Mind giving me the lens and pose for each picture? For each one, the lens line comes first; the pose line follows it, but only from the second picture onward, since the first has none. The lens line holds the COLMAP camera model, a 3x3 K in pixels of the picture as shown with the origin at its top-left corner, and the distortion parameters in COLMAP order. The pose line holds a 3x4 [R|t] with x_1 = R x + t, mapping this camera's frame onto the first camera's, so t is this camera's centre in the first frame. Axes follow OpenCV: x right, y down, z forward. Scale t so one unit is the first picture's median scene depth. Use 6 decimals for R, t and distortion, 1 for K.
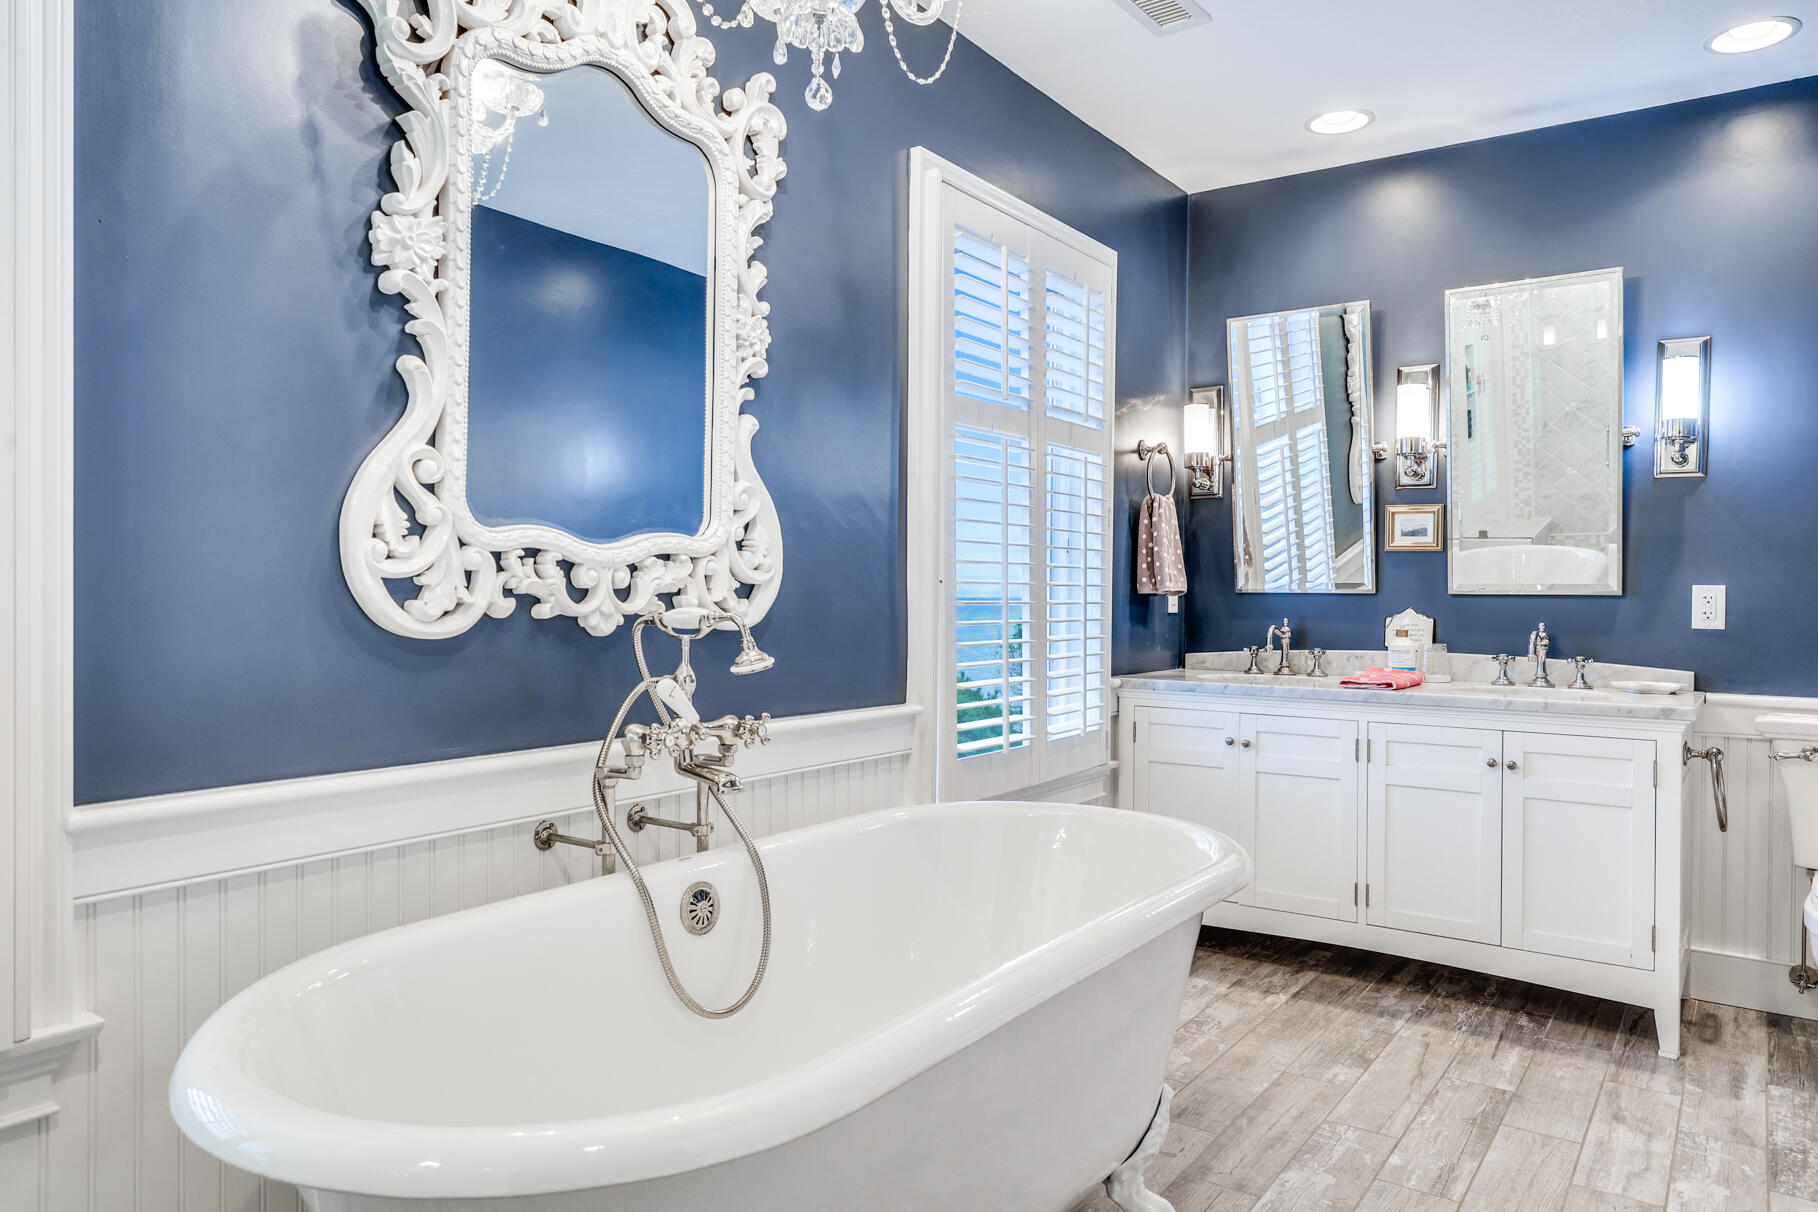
lens RADIAL K [[1188.8, 0, 909.0], [0, 1188.8, 606.0], [0, 0, 1]] dist [0.006184, 0.001205]
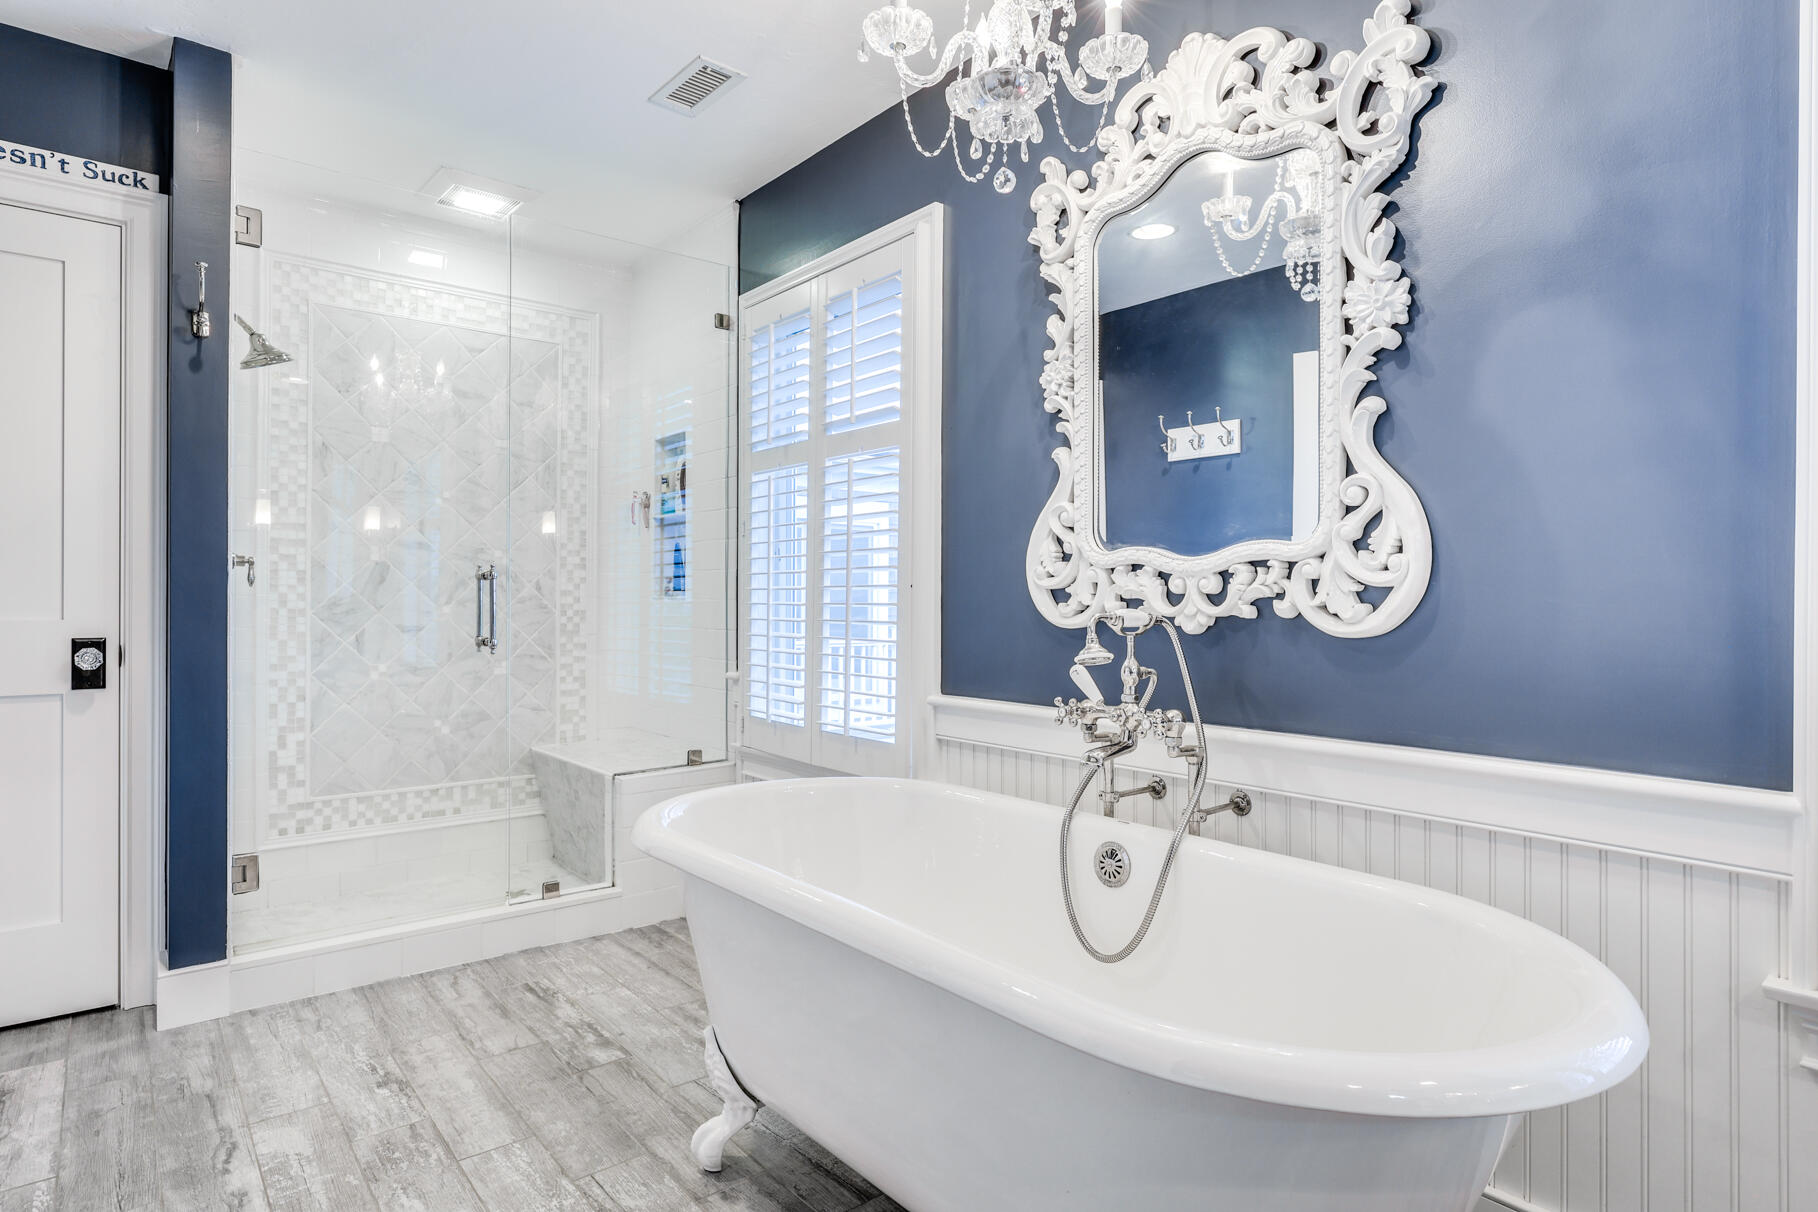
lens RADIAL K [[975.6, 0, 909.0], [0, 975.6, 606.0], [0, 0, 1]] dist [0.002160, -0.000503]
pose [[-0.246947, -0.000929, -0.969028, 0.781068], [-0.016507, 0.999858, 0.003249, -0.001136], [0.968888, 0.016798, -0.246928, 1.002710]]
